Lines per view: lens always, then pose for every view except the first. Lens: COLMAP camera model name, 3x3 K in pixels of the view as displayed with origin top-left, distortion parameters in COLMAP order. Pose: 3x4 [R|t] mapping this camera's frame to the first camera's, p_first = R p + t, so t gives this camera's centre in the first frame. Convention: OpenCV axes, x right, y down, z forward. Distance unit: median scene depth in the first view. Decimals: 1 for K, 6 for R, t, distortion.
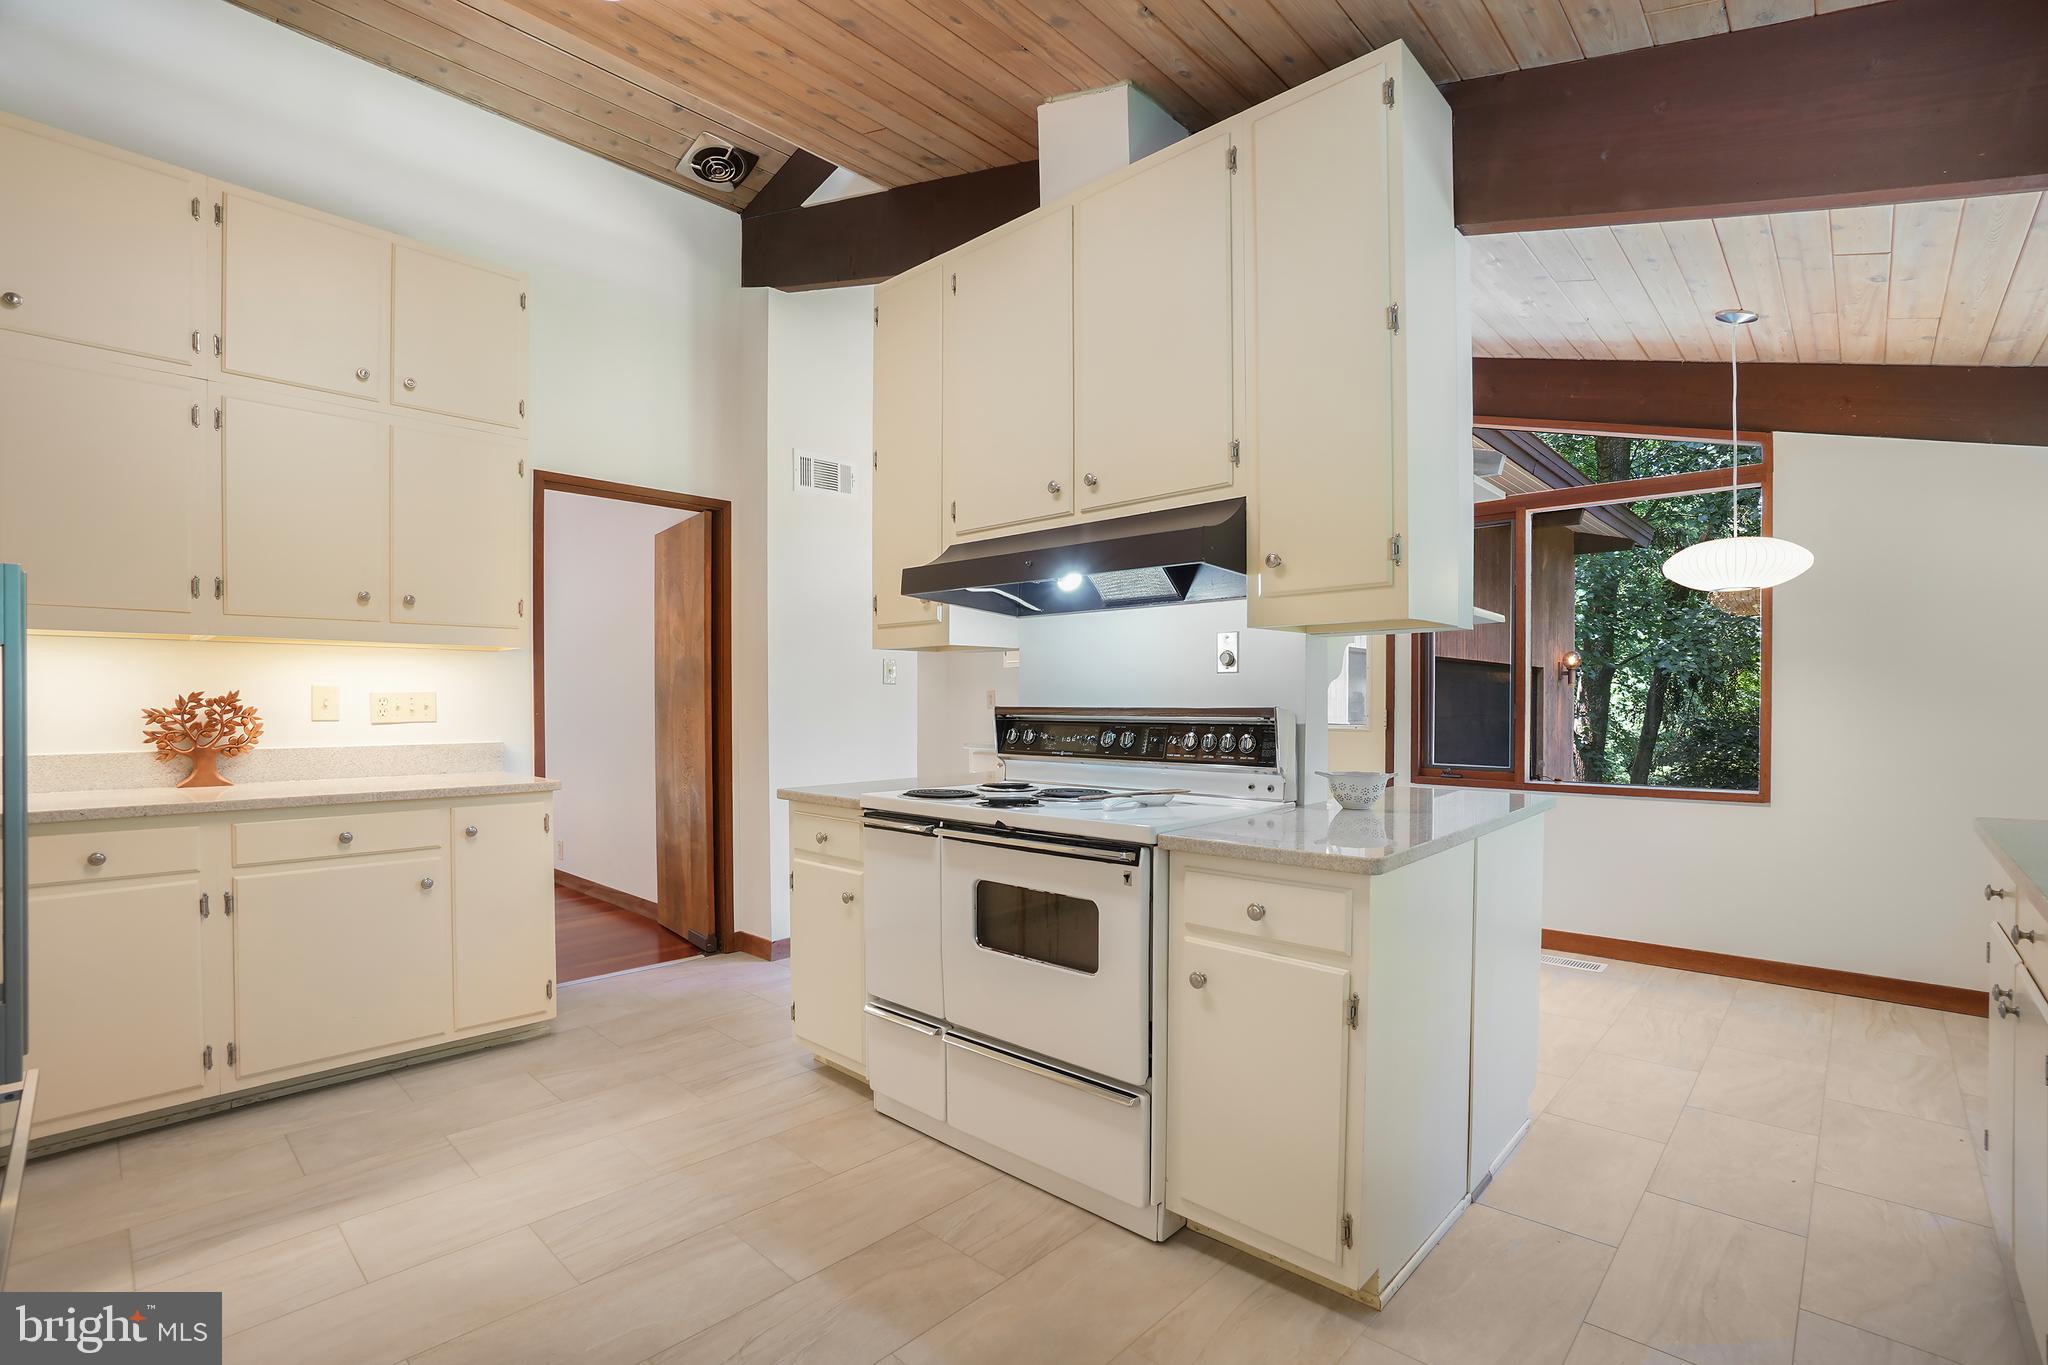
lens RADIAL K [[926.4, 0, 1032.8], [0, 926.4, 689.3], [0, 0, 1]] dist [-0.063617, 0.020154]
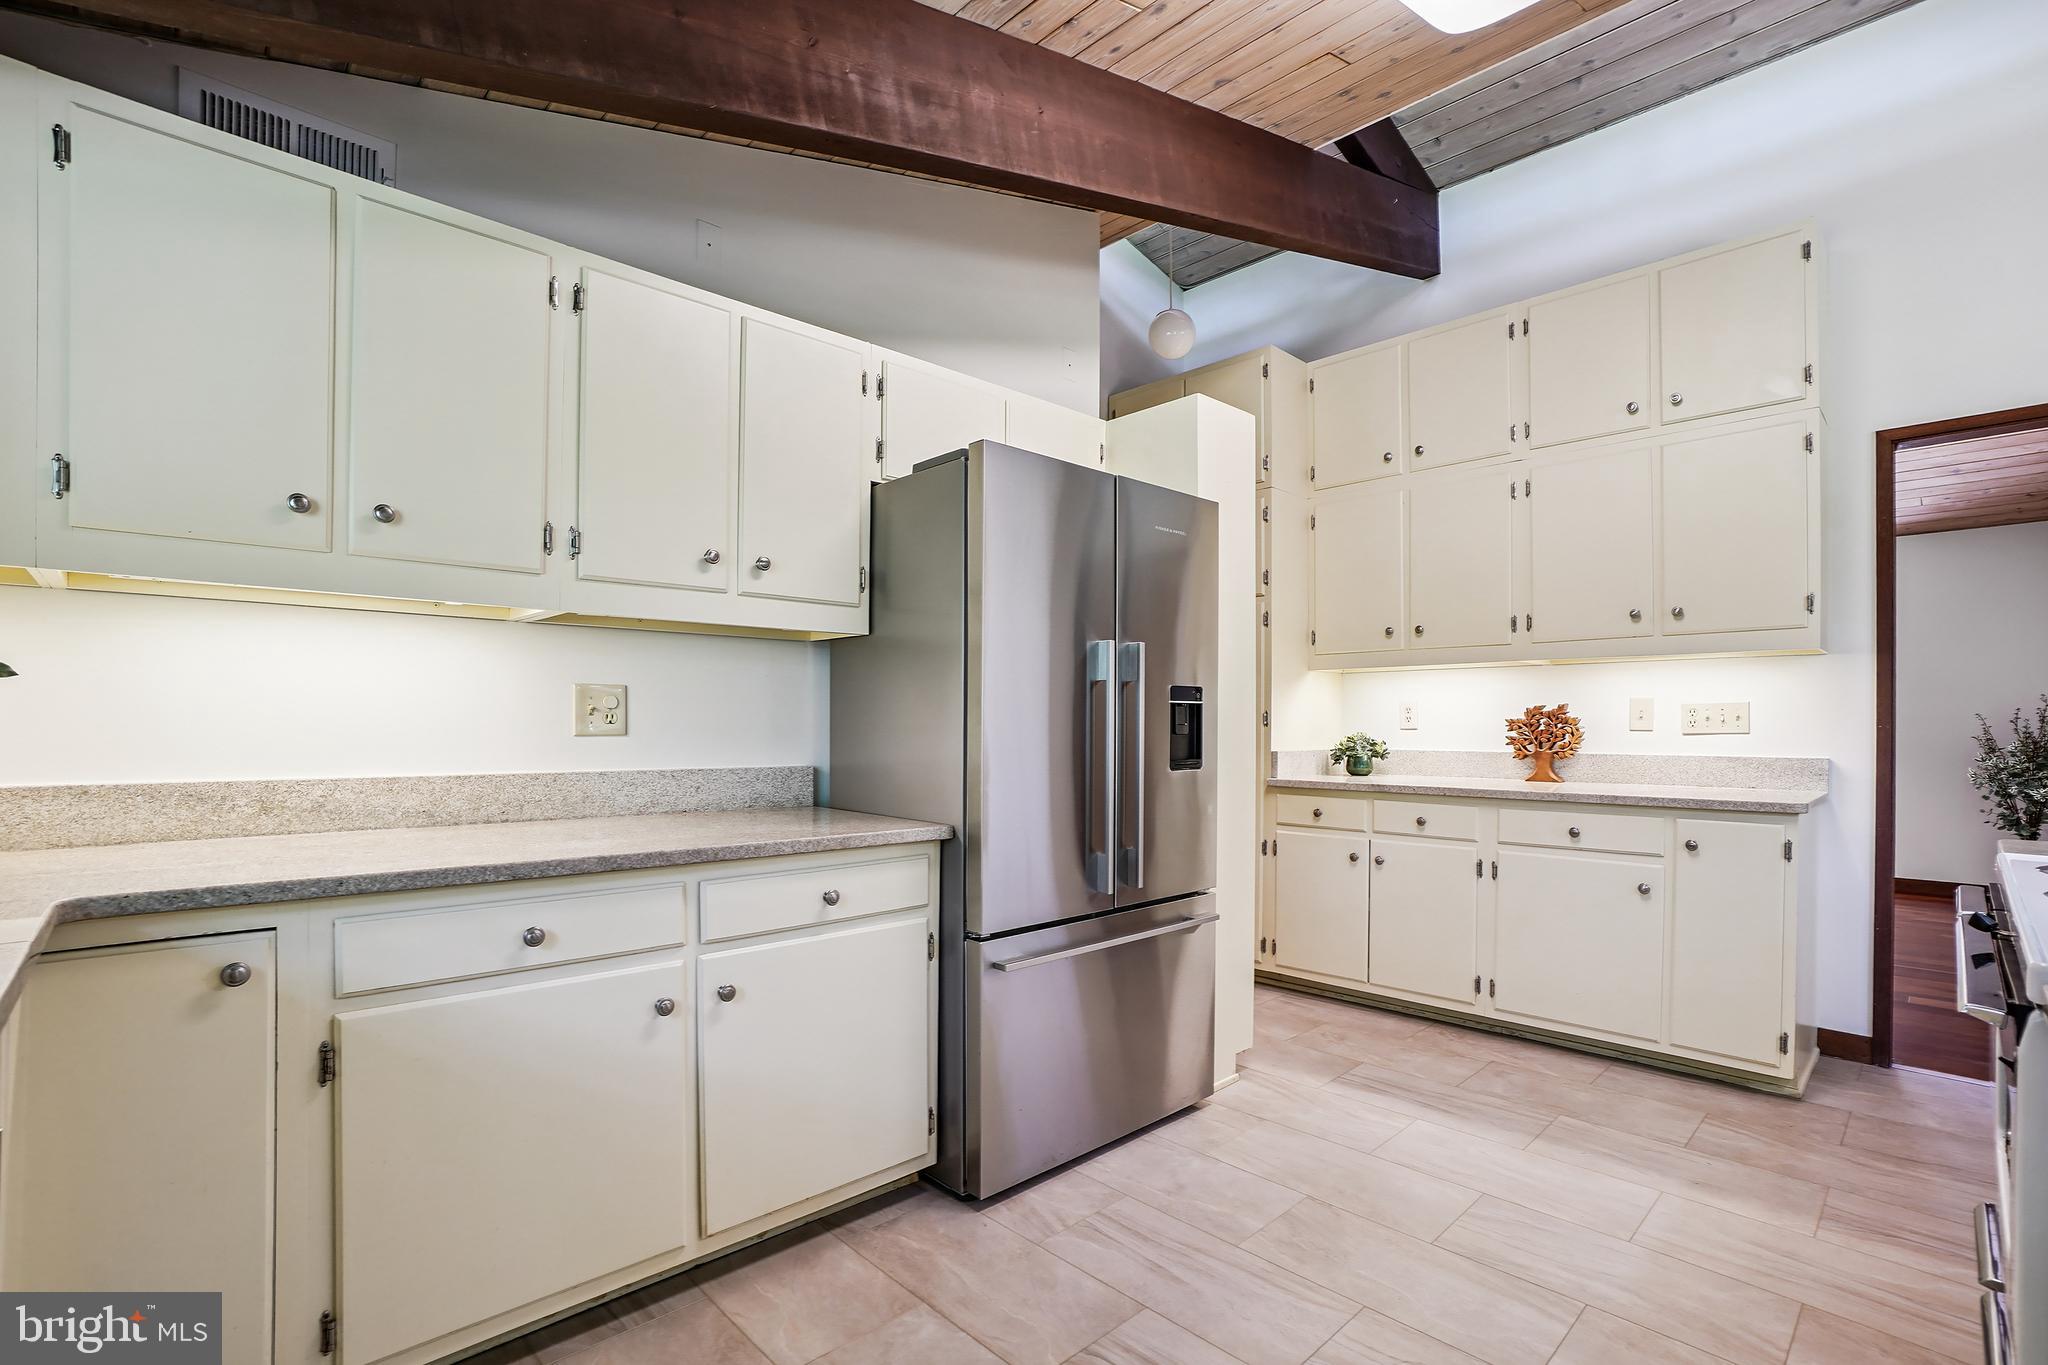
lens RADIAL K [[926.4, 0, 1032.8], [0, 926.4, 689.3], [0, 0, 1]] dist [-0.063617, 0.020154]
pose [[-0.064612, -0.034438, -0.997316, 0.430365], [0.014067, 0.999274, -0.035417, 0.016689], [0.997811, -0.016317, -0.064081, 0.403857]]
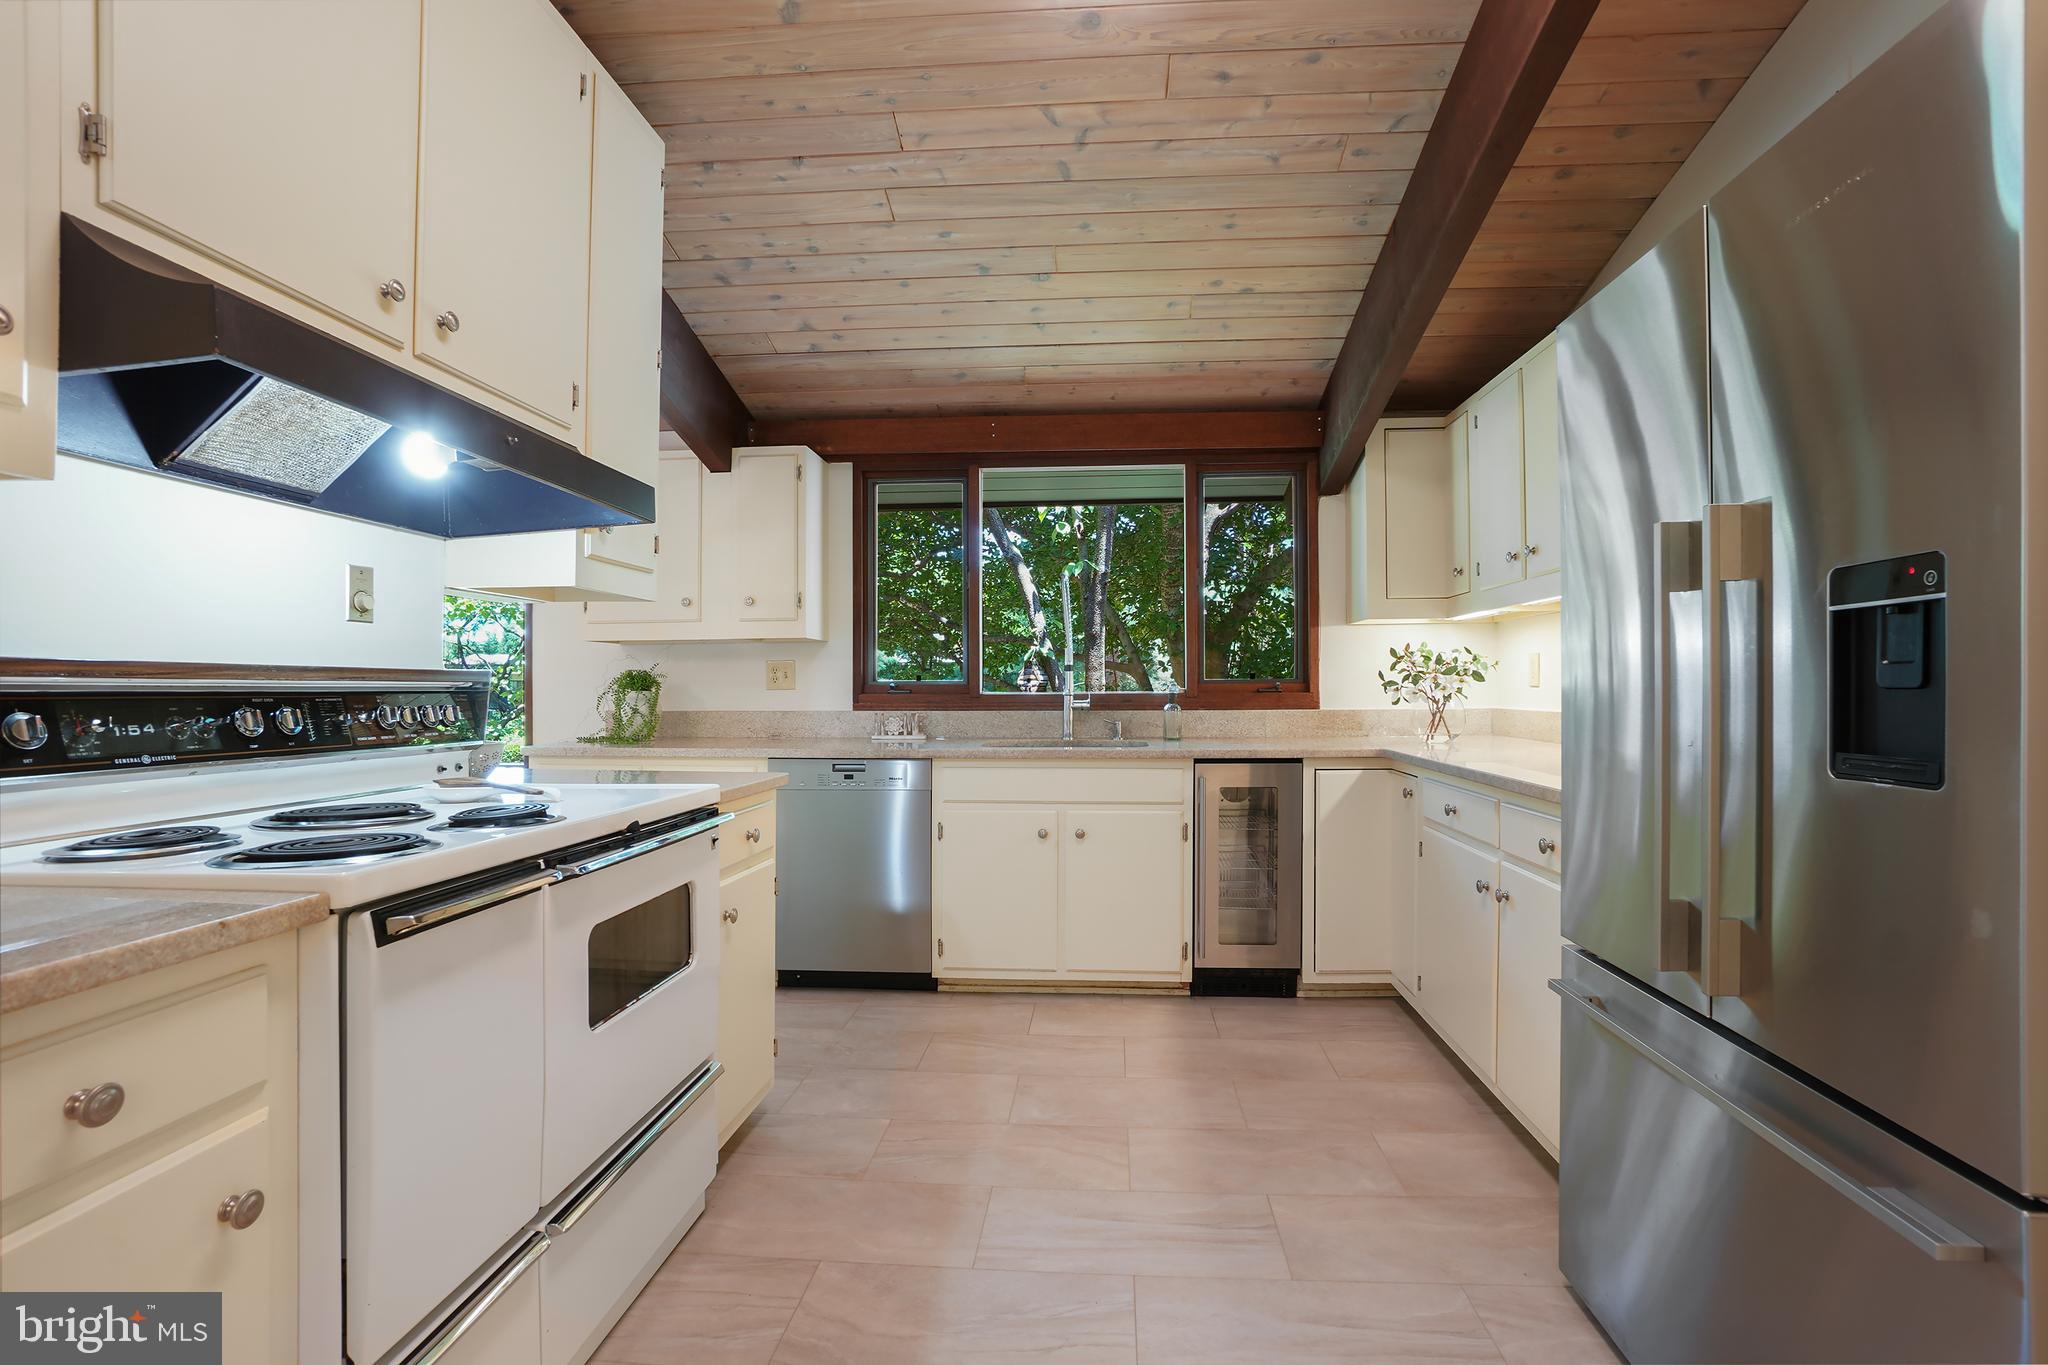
lens RADIAL K [[941.2, 0, 1038.2], [0, 941.2, 668.0], [0, 0, 1]] dist [-0.065723, 0.028523]
pose [[-0.621841, 0.023071, 0.782804, -0.652062], [-0.003701, 0.999468, -0.032397, 0.037432], [-0.783135, -0.023043, -0.621424, 0.988147]]
